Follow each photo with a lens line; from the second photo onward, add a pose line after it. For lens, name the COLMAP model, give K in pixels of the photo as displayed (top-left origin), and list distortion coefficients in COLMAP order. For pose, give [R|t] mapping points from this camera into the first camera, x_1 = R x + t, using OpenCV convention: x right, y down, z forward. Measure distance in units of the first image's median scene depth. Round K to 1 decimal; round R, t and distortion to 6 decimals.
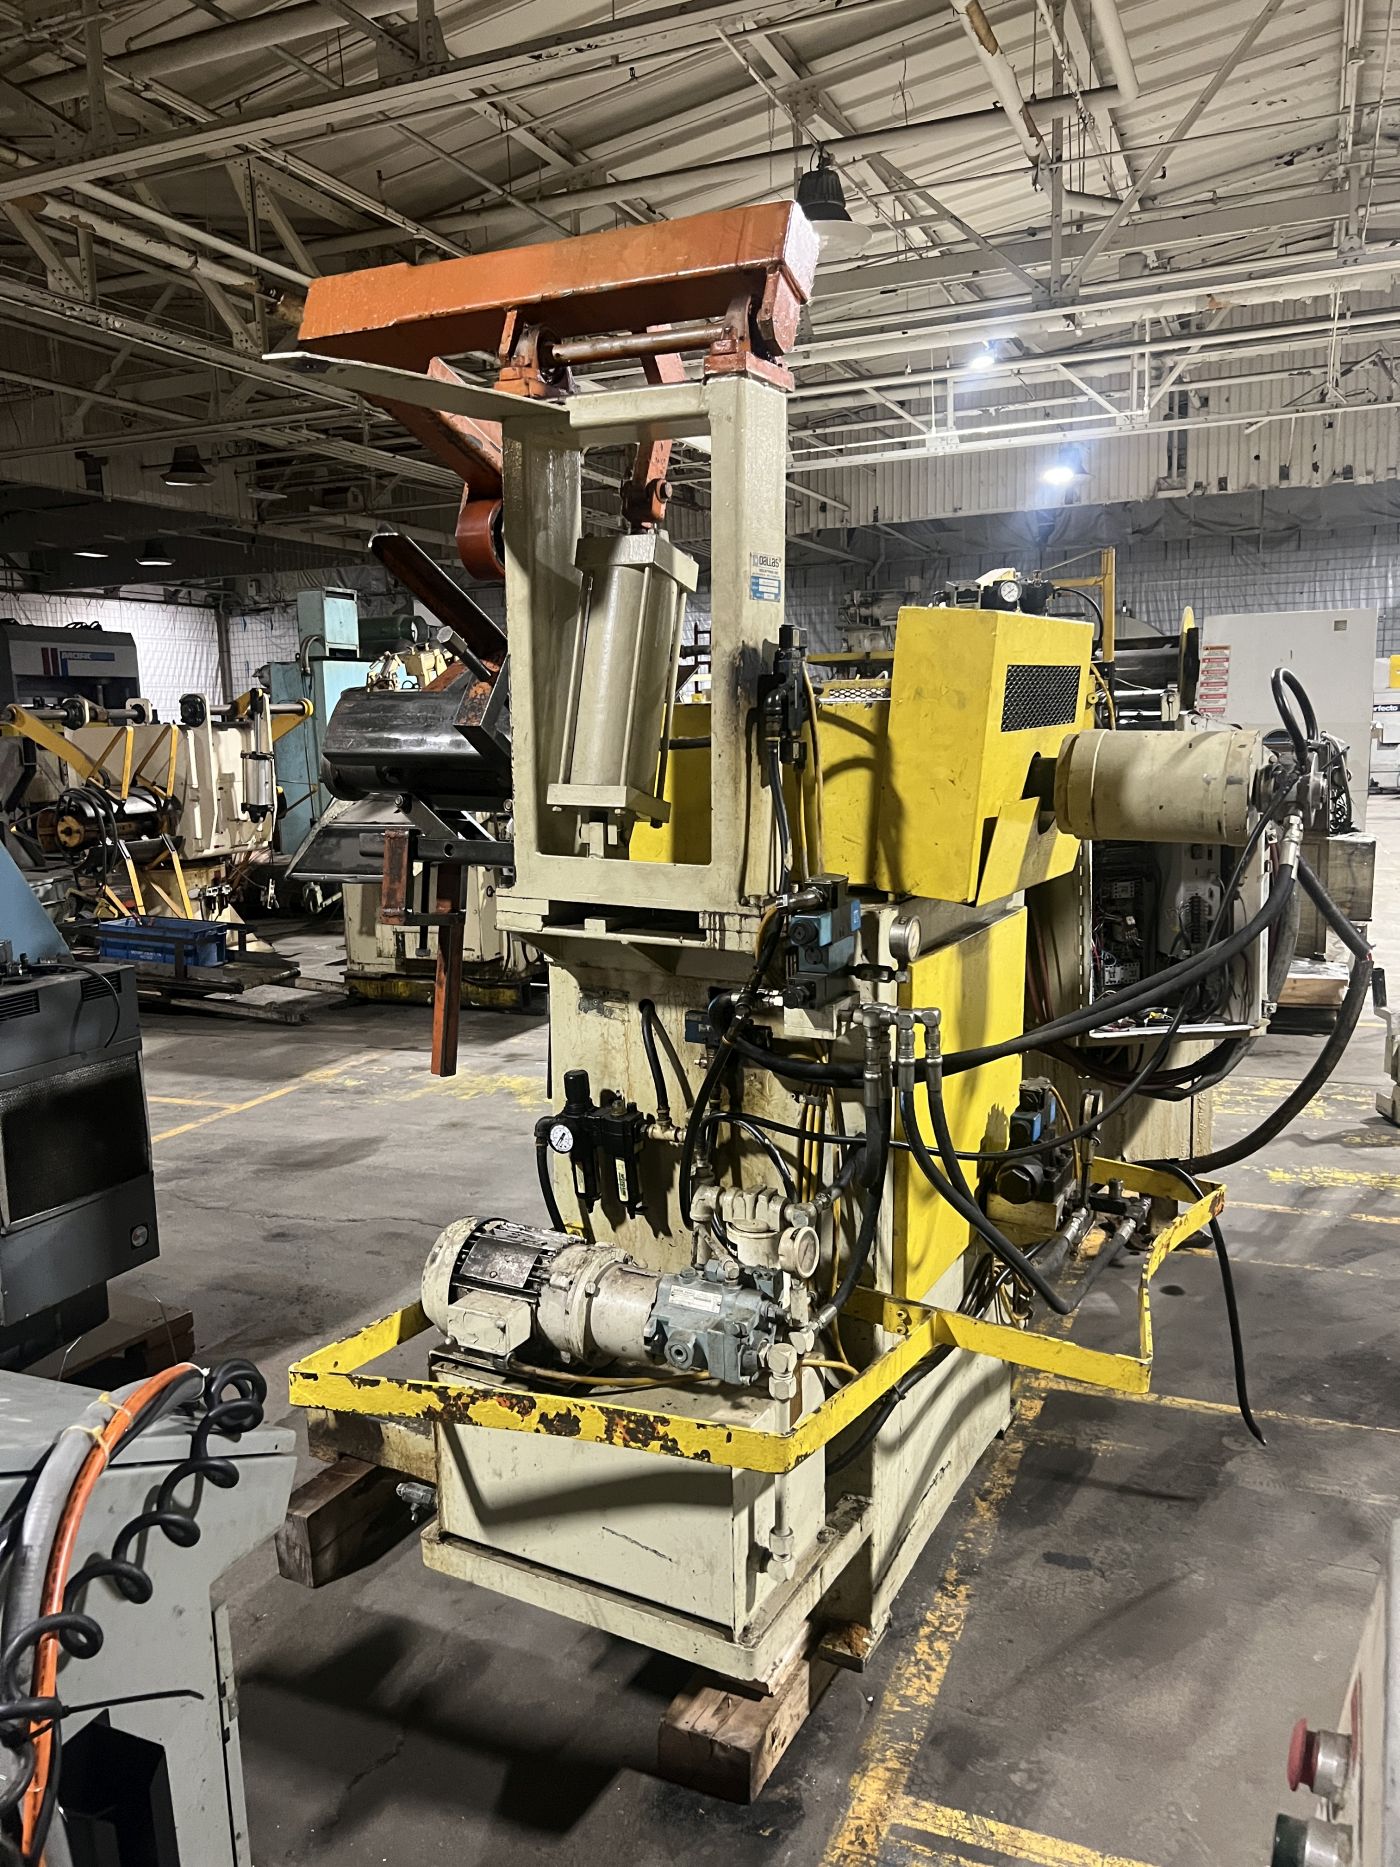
lens RADIAL K [[1410.6, 0, 690.7], [0, 1410.6, 916.1], [0, 0, 1]] dist [0.030481, -0.037110]
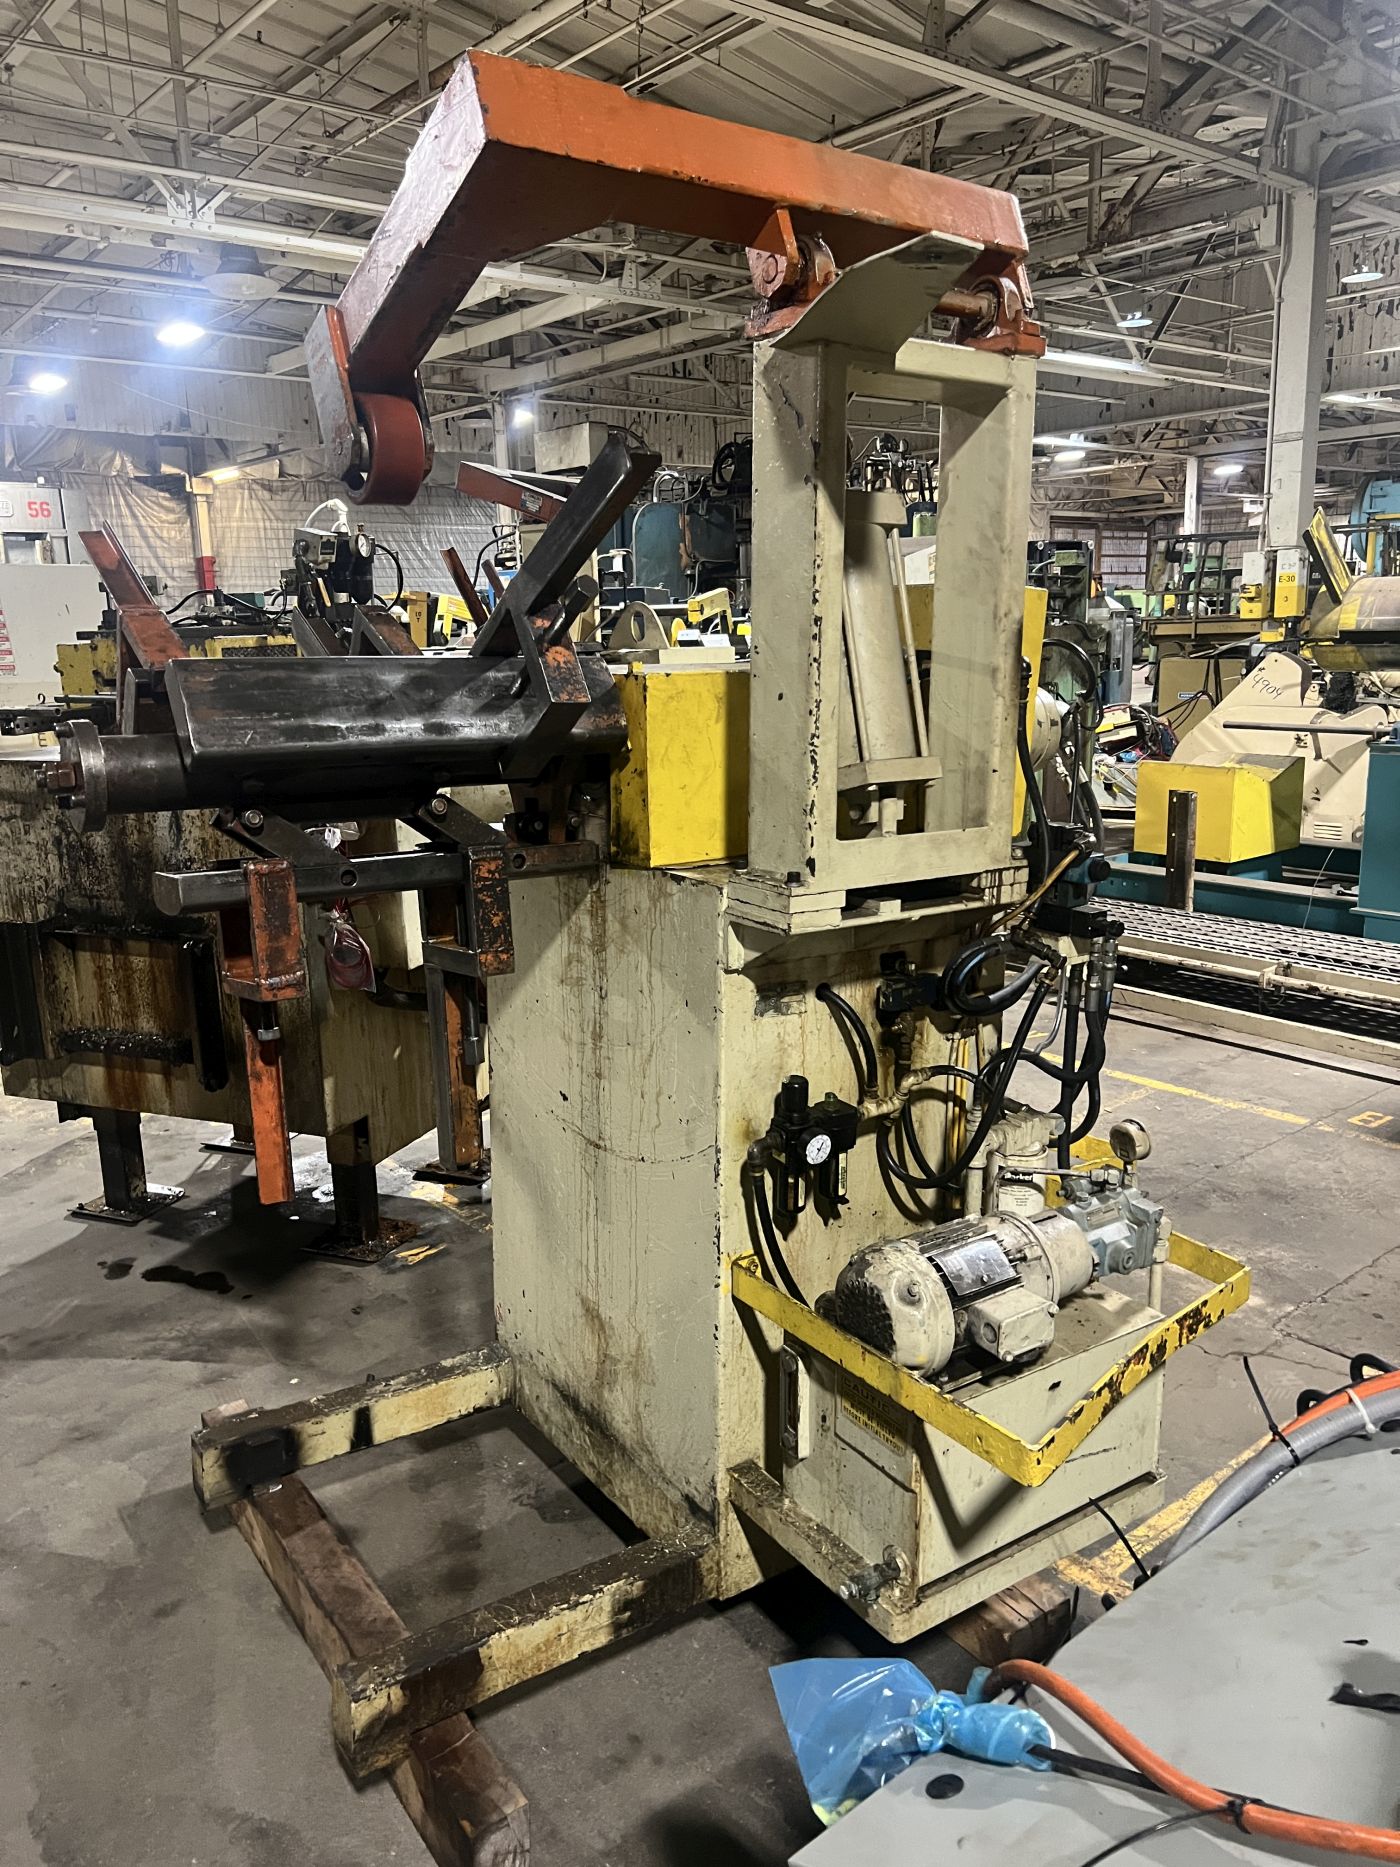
lens RADIAL K [[1410.6, 0, 709.2], [0, 1410.6, 932.4], [0, 0, 1]] dist [0.030481, -0.037110]
pose [[0.458318, -0.175043, 0.871381, -0.950433], [0.137223, 0.982595, 0.125208, -0.111566], [-0.878131, 0.062188, 0.474361, 0.657941]]
